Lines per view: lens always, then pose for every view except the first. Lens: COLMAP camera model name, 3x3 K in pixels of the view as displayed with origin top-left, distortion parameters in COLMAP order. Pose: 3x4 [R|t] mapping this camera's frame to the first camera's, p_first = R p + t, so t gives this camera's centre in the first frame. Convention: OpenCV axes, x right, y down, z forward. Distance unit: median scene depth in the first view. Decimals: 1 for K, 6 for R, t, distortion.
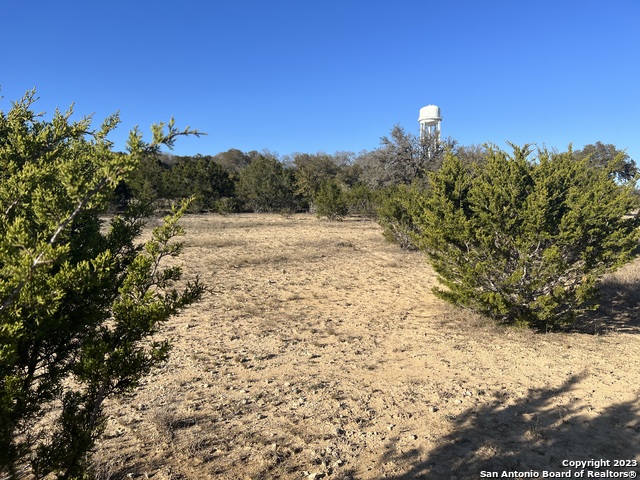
lens RADIAL K [[542.2, 0, 320.0], [0, 542.2, 240.0], [0, 0, 1]] dist [0.006326, -0.092192]
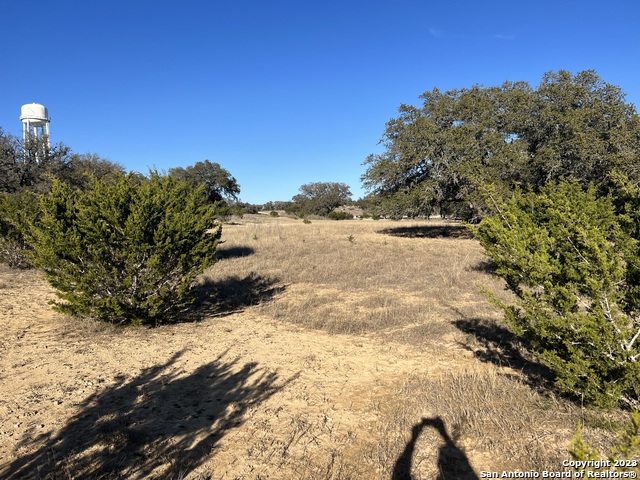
lens RADIAL K [[547.4, 0, 347.1], [0, 547.4, 258.9], [0, 0, 1]] dist [0.006103, -0.008422]
pose [[0.760987, -0.065058, 0.645497, -0.043693], [0.055252, 0.997844, 0.035433, -0.000931], [-0.646410, 0.008701, 0.762940, -0.227464]]
